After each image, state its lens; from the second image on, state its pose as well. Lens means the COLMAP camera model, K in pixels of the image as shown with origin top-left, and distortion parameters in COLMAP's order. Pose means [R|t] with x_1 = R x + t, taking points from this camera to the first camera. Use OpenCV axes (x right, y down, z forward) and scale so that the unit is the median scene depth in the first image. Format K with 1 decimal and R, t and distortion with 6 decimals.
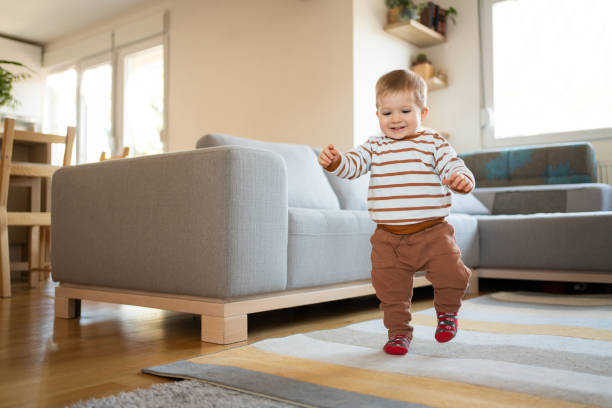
lens RADIAL K [[610.5, 0, 303.4], [0, 610.5, 201.7], [0, 0, 1]] dist [0.001056, 0.000000]
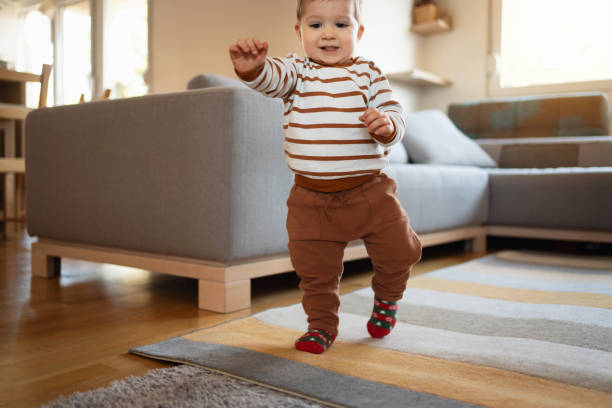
lens RADIAL K [[610.5, 0, 304.7], [0, 610.5, 205.1], [0, 0, 1]] dist [0.001056, 0.000000]
pose [[0.999409, 0.014046, 0.031385, -0.025944], [-0.016830, 0.995775, 0.090268, -0.002809], [-0.029985, -0.090743, 0.995423, 0.075658]]
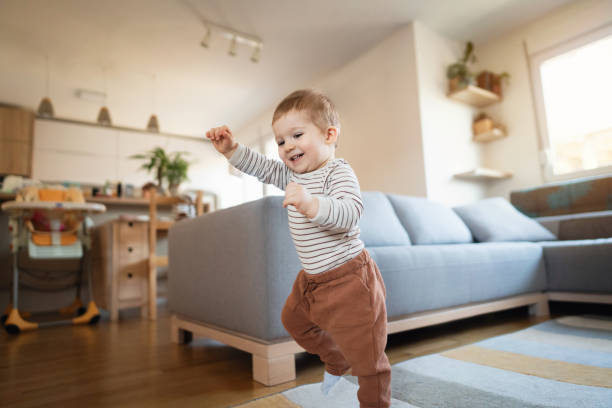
lens RADIAL K [[405.1, 0, 306.0], [0, 405.1, 202.6], [0, 0, 1]] dist [-0.011835, 0.007009]
pose [[0.962675, -0.073963, -0.260359, 0.077562], [0.051845, 0.994517, -0.090823, -0.005776], [0.265649, 0.073935, 0.961231, 0.200511]]
